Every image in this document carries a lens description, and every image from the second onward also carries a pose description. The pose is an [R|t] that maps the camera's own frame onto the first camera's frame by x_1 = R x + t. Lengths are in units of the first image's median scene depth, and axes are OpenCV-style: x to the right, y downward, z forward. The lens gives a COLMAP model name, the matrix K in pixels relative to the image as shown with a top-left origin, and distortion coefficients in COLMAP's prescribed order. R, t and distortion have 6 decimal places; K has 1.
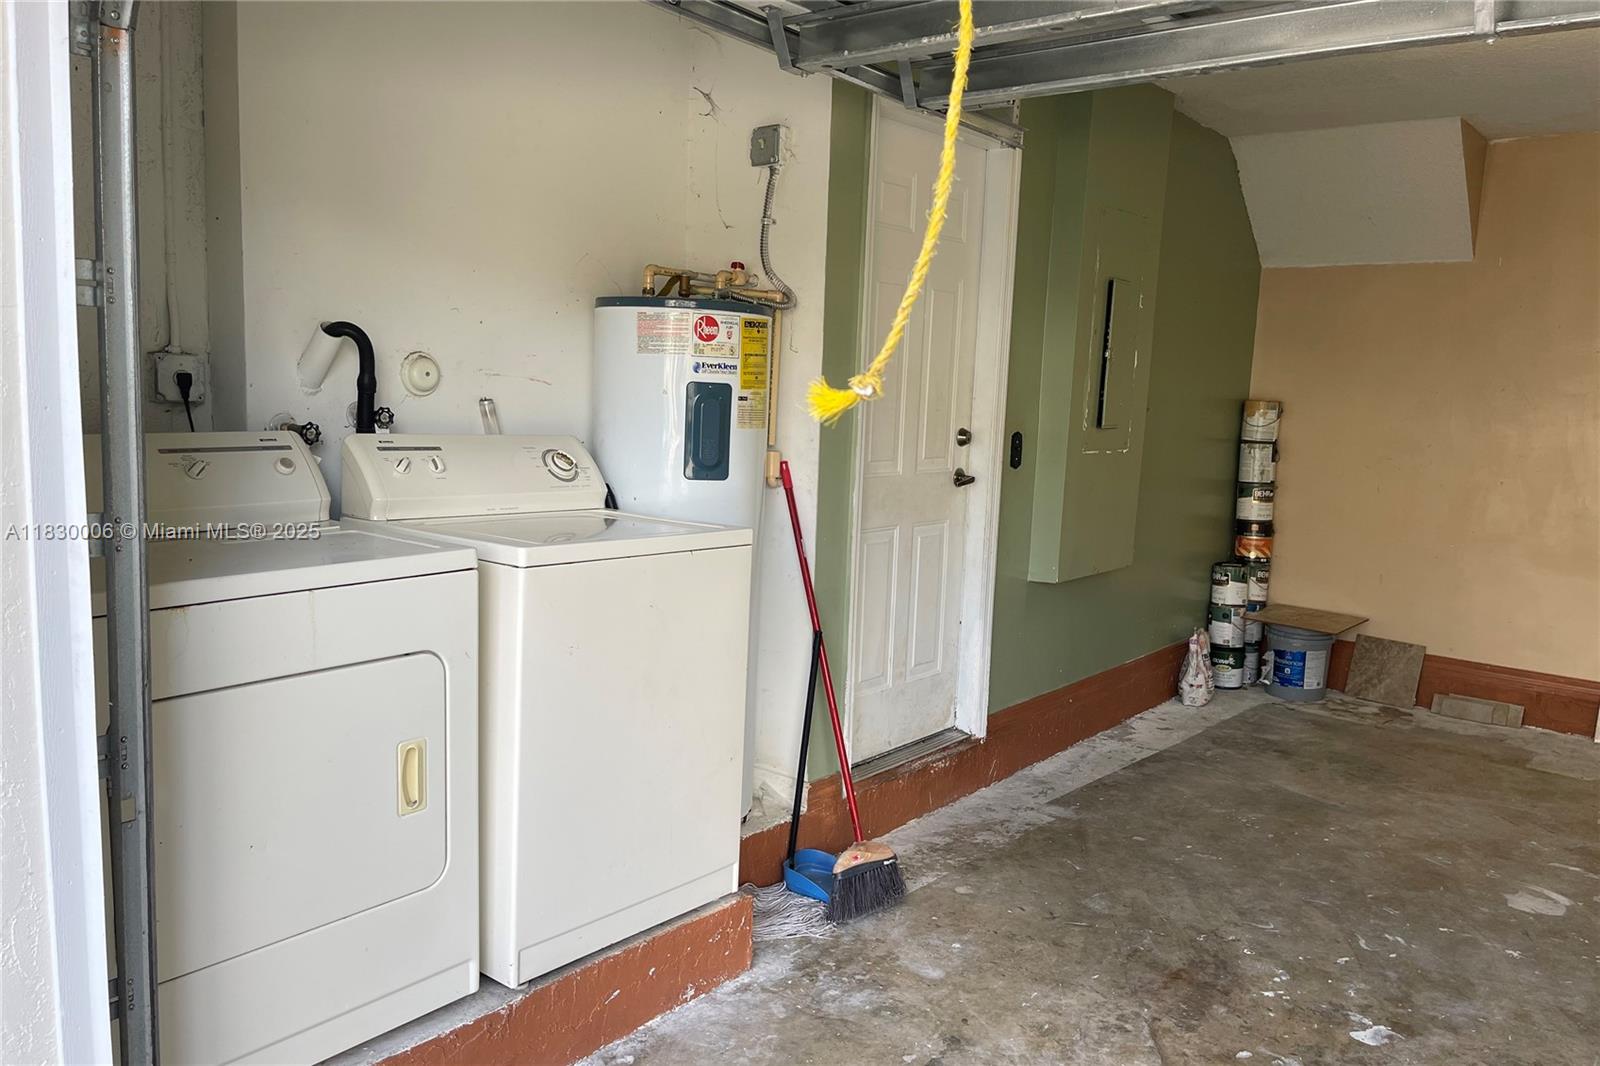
lens RADIAL K [[1204.6, 0, 799.3], [0, 1204.6, 533.6], [0, 0, 1]] dist [0.001008, -0.000073]
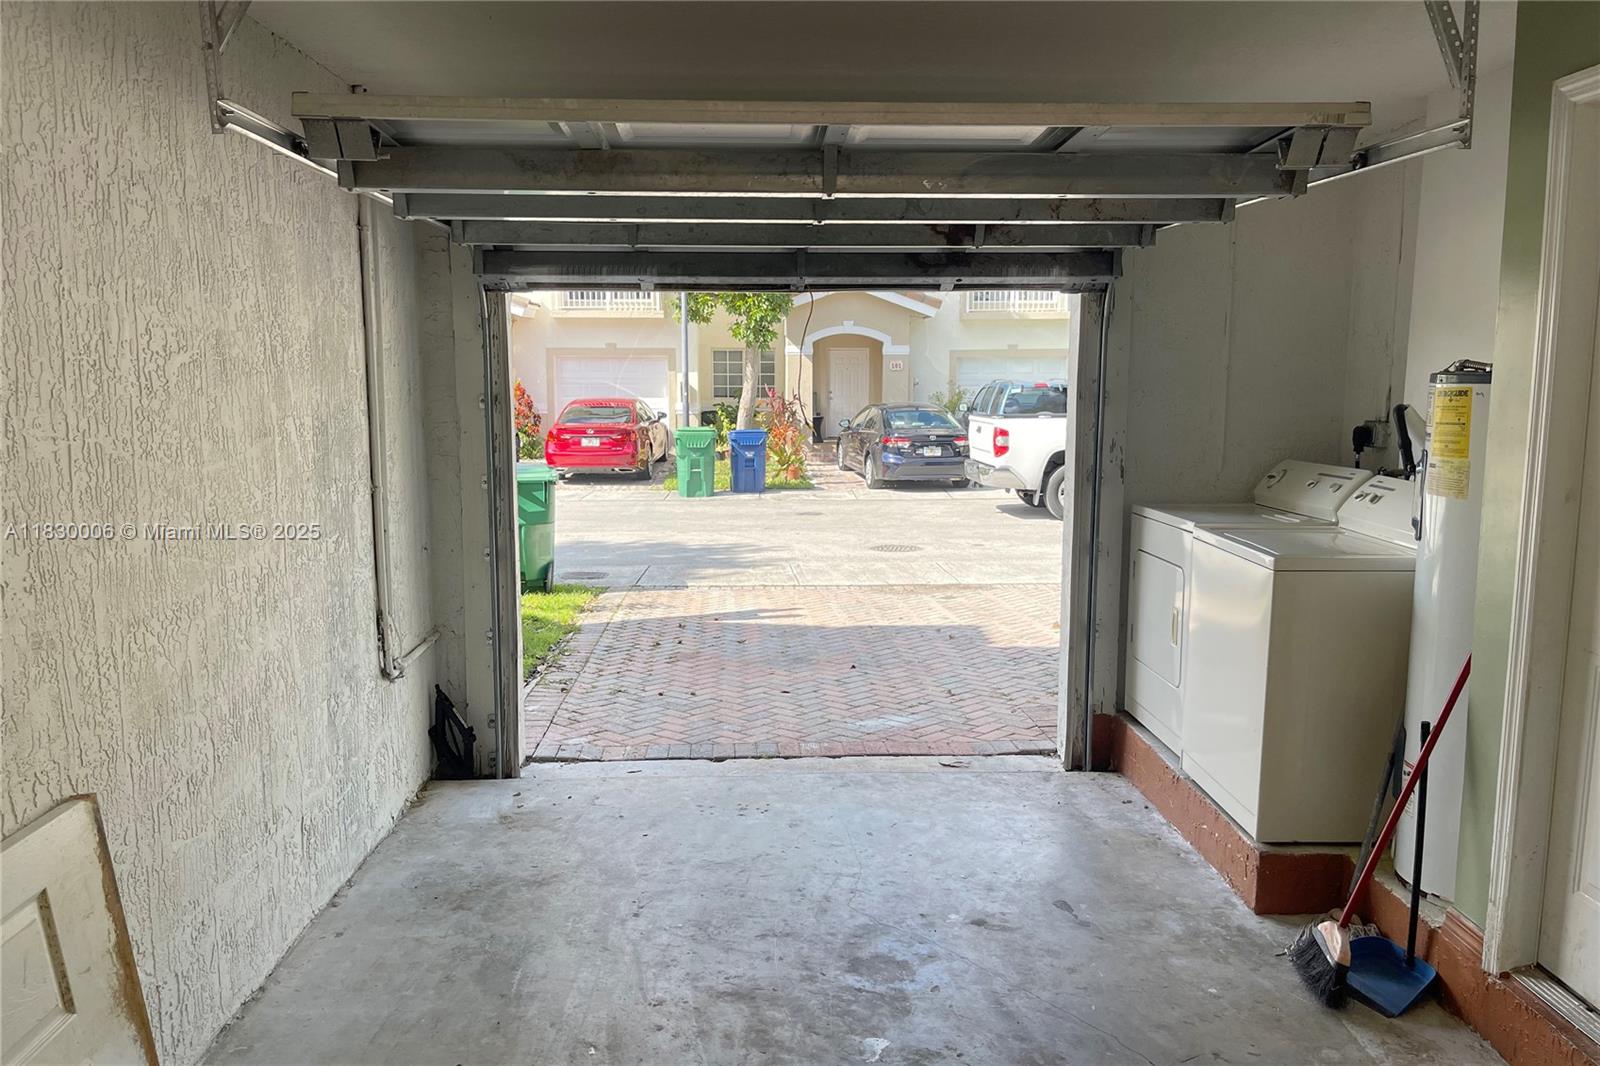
lens RADIAL K [[1204.6, 0, 799.2], [0, 1204.6, 530.7], [0, 0, 1]] dist [0.001008, -0.000073]
pose [[-0.746126, 0.048249, -0.664054, 1.147444], [-0.118673, 0.971762, 0.203947, -0.224495], [0.655143, 0.230976, -0.719331, 1.540296]]
